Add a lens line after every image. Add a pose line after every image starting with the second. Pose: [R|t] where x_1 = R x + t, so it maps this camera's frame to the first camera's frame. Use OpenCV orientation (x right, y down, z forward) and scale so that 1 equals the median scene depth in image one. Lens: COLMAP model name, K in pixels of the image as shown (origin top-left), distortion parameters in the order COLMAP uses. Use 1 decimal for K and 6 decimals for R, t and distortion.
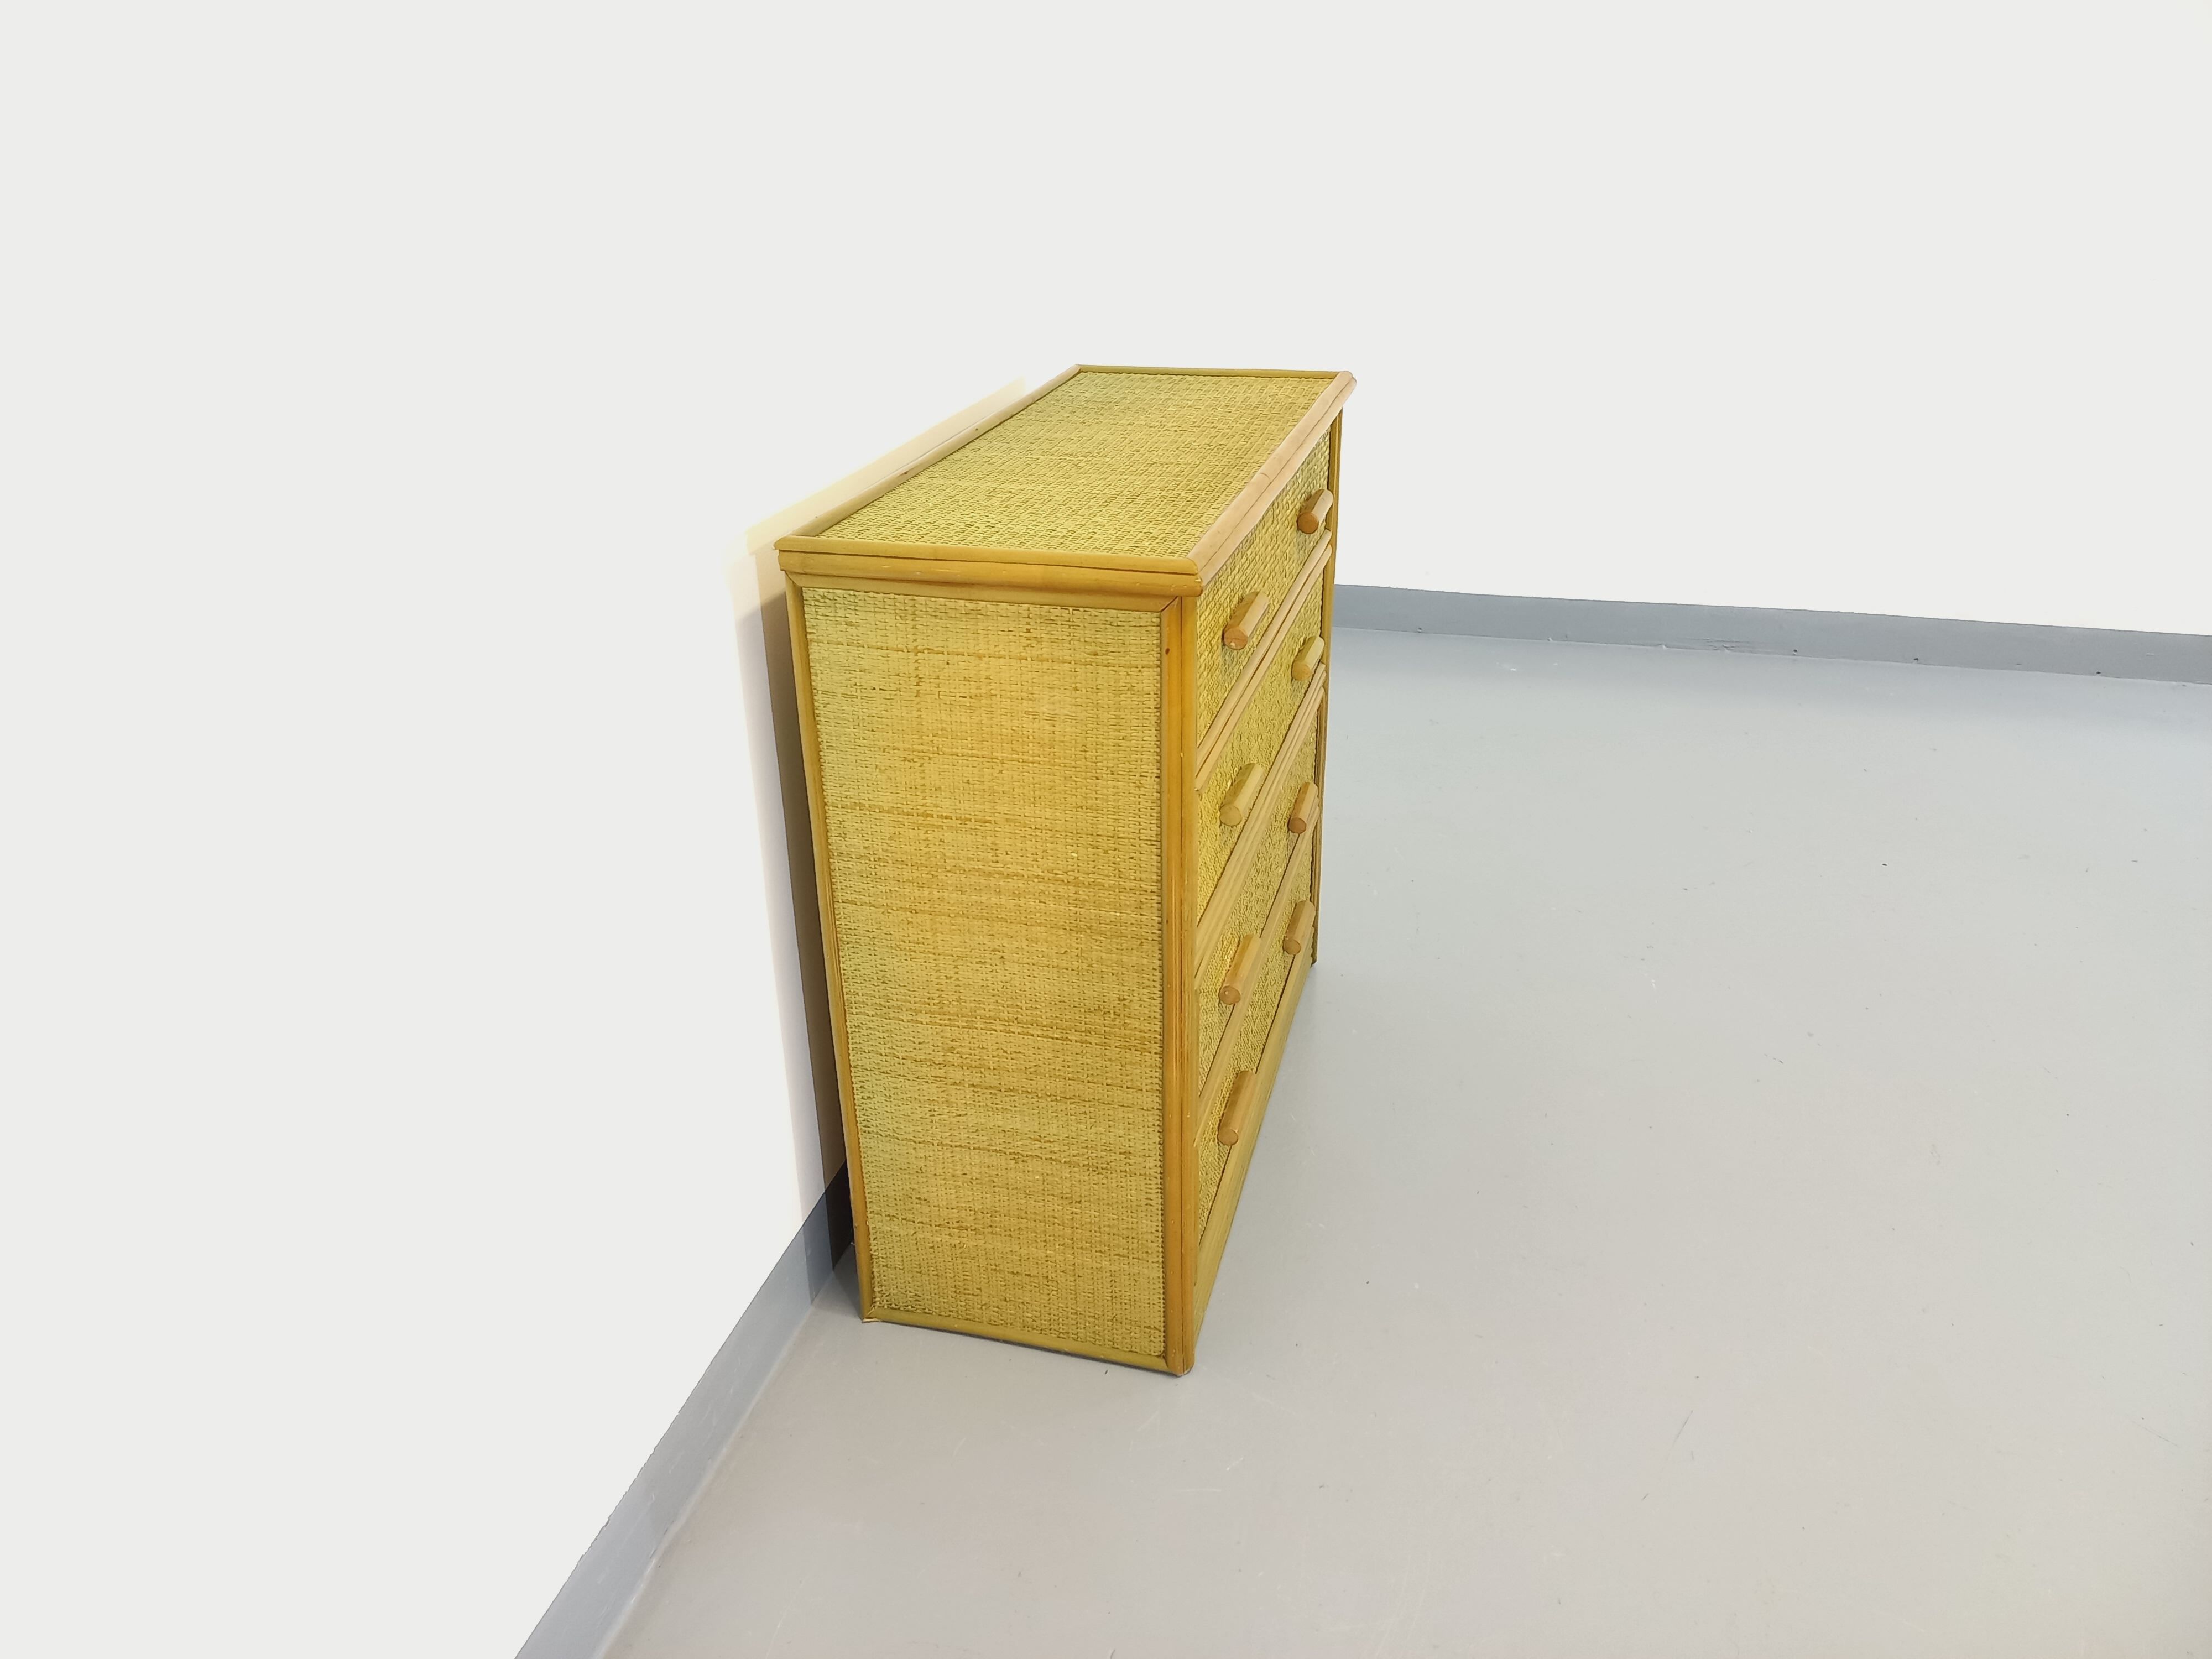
lens RADIAL K [[1613.3, 0, 1109.5], [0, 1613.3, 840.4], [0, 0, 1]] dist [0.063676, -0.024626]
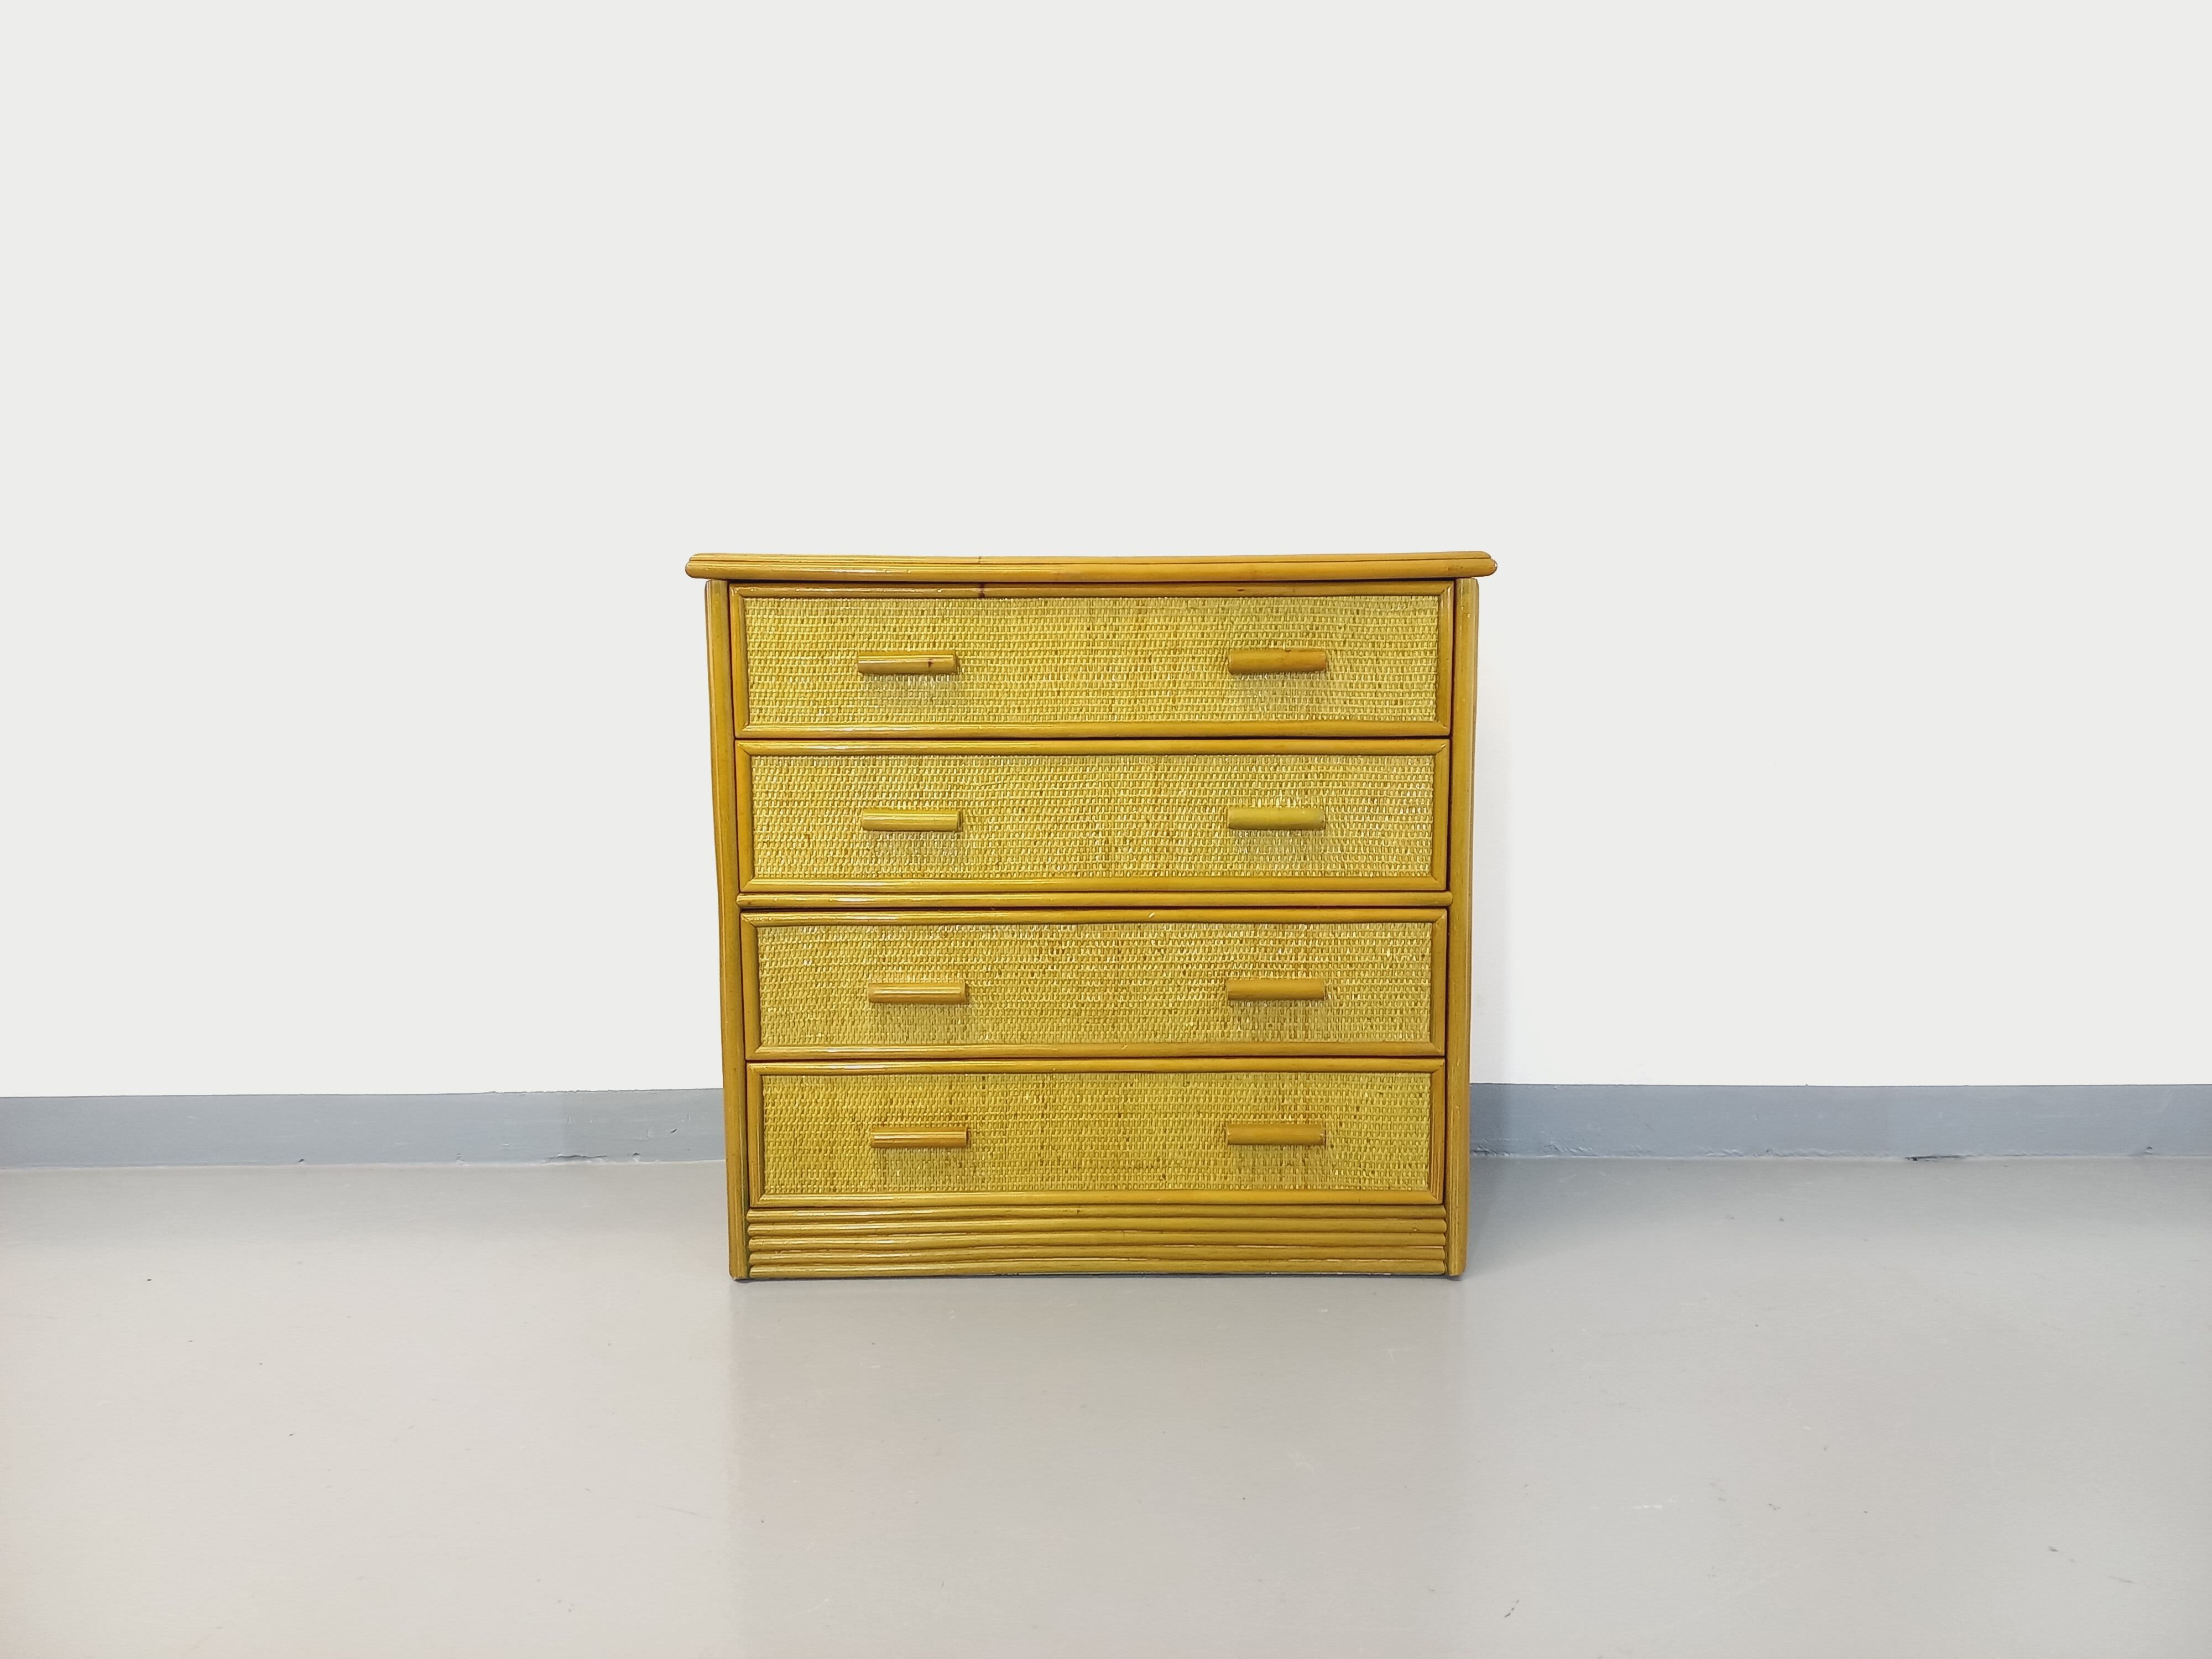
lens RADIAL K [[1613.3, 0, 1111.1], [0, 1613.3, 820.2], [0, 0, 1]] dist [0.063676, -0.024626]
pose [[0.270190, 0.145164, -0.951801, 1.282554], [-0.417534, 0.908440, 0.020025, -0.117424], [0.867561, 0.391999, 0.306063, 0.810972]]
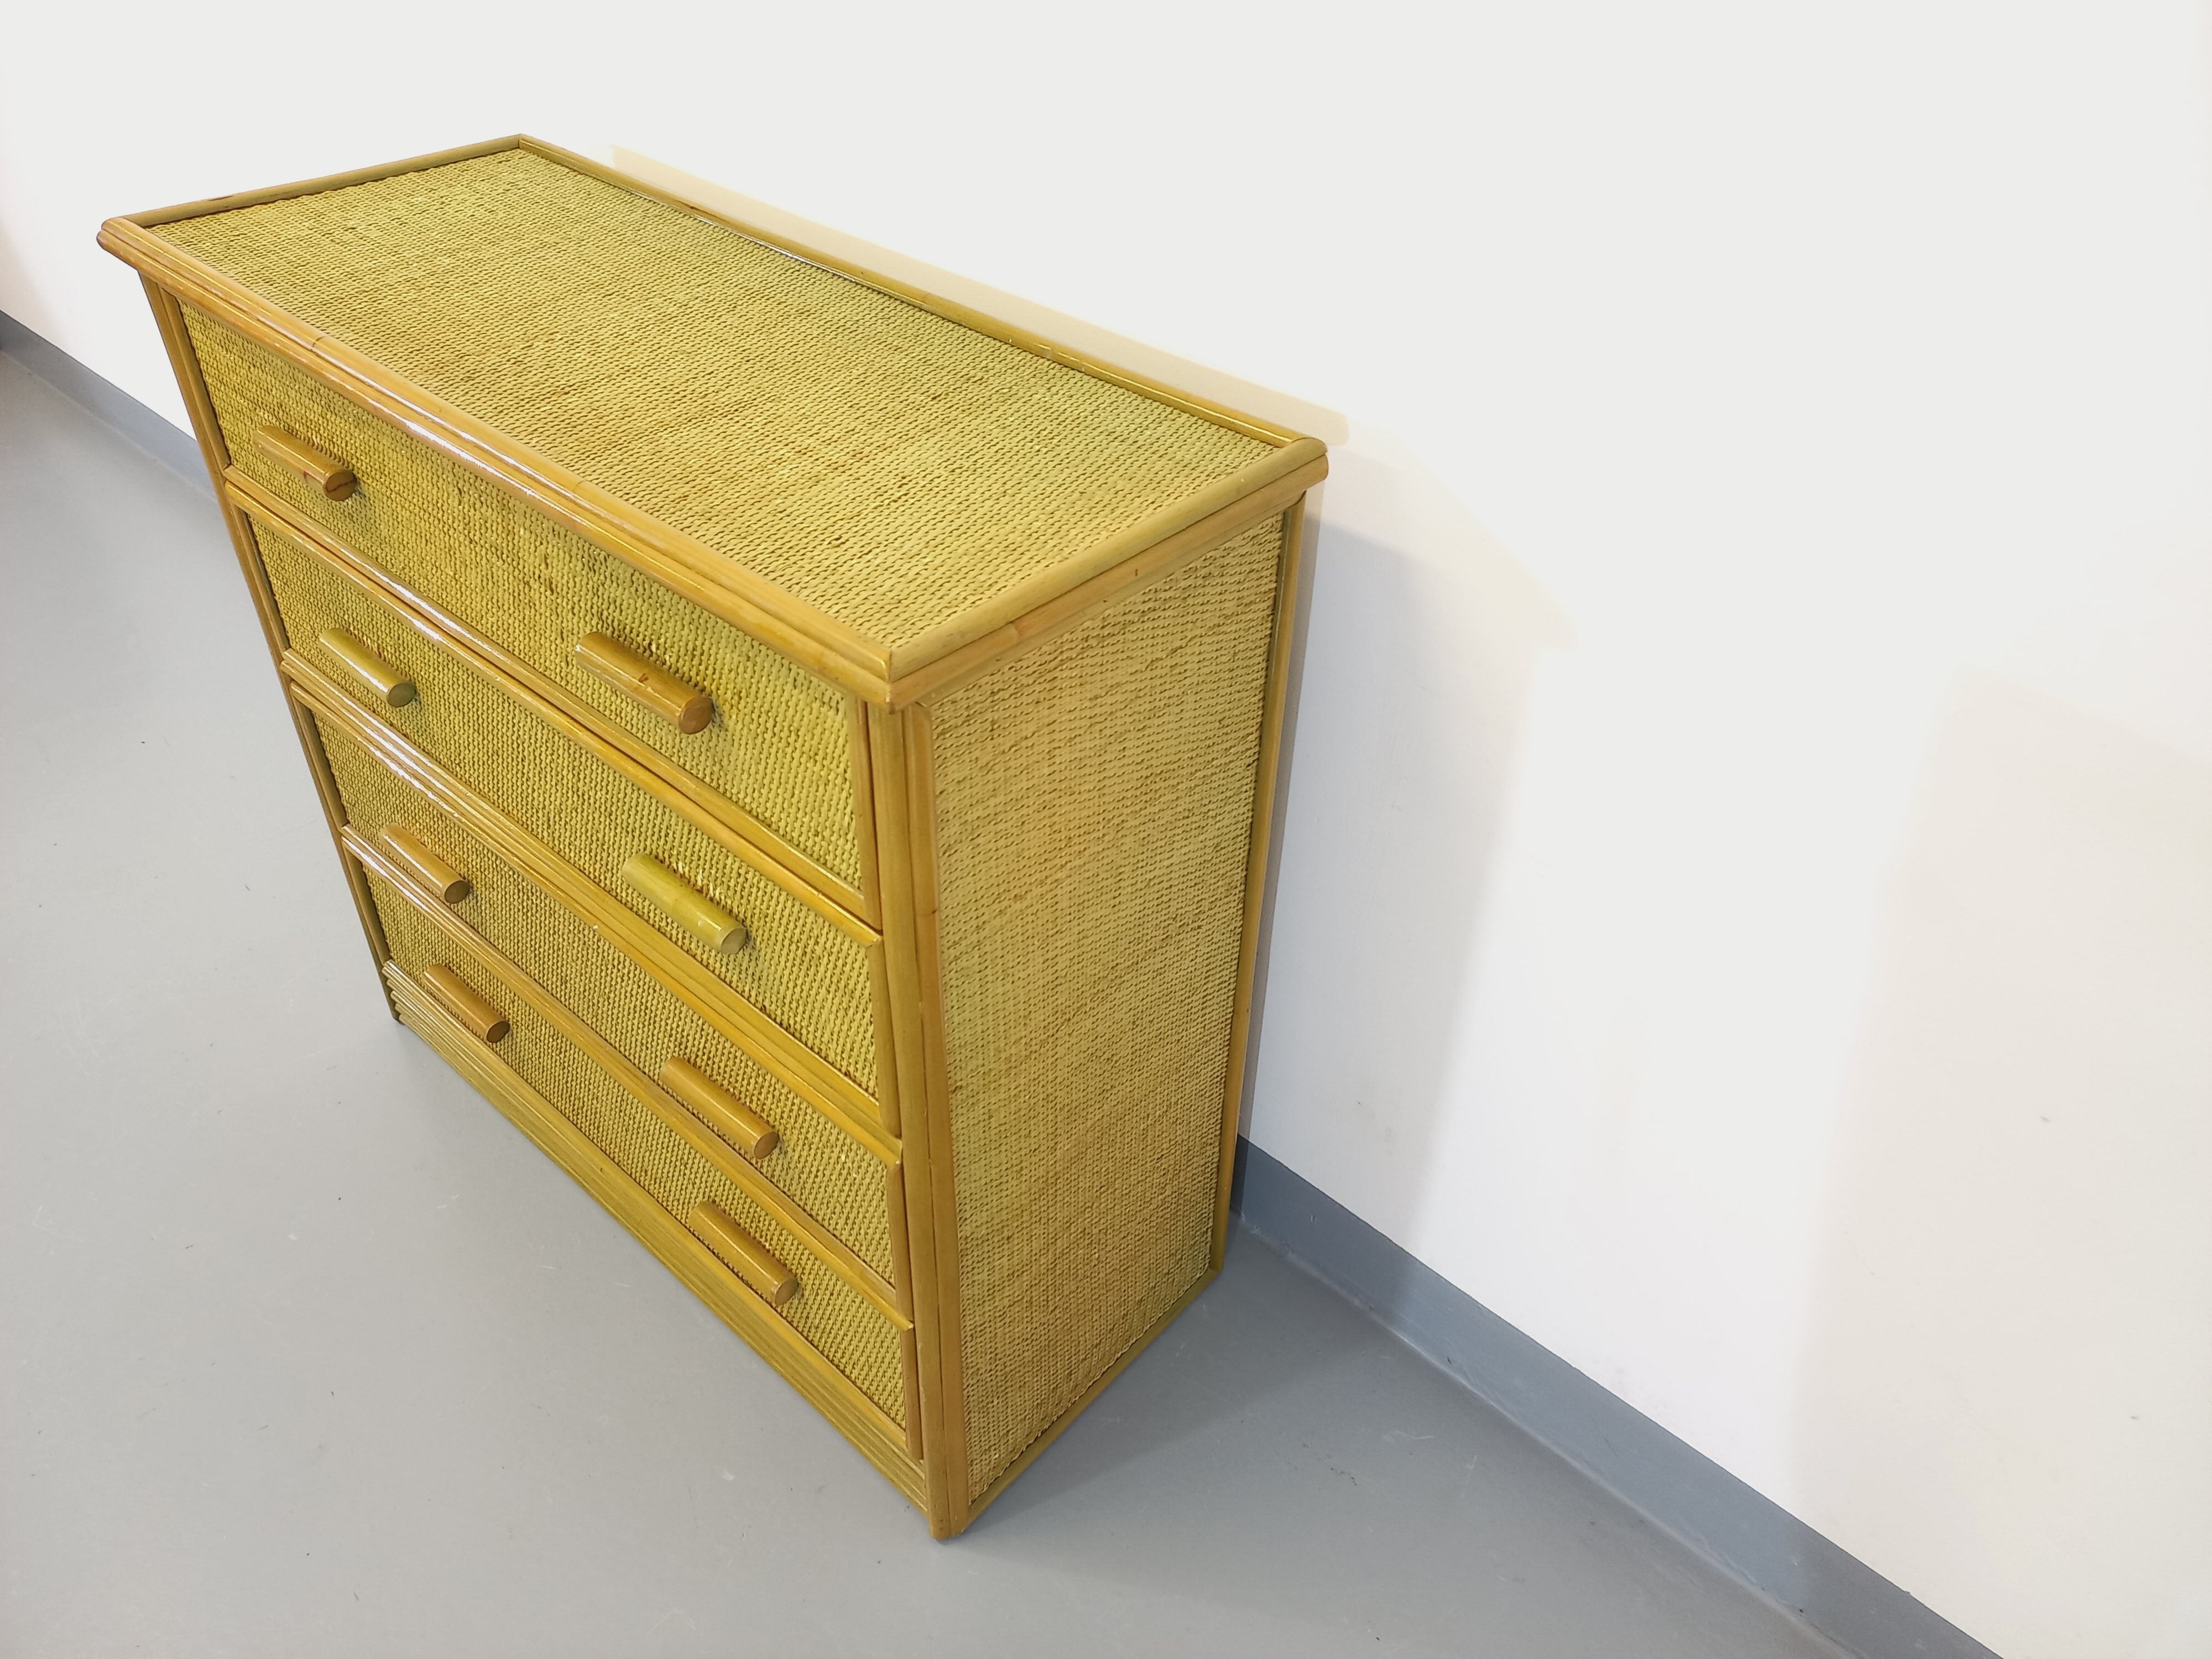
lens RADIAL K [[1613.3, 0, 1104.1], [0, 1613.3, 824.2], [0, 0, 1]] dist [0.063676, -0.024626]
pose [[-0.458818, 0.557381, -0.691963, 0.552203], [-0.397448, 0.567774, 0.720880, -0.762595], [0.794683, 0.605772, -0.038975, 1.446839]]
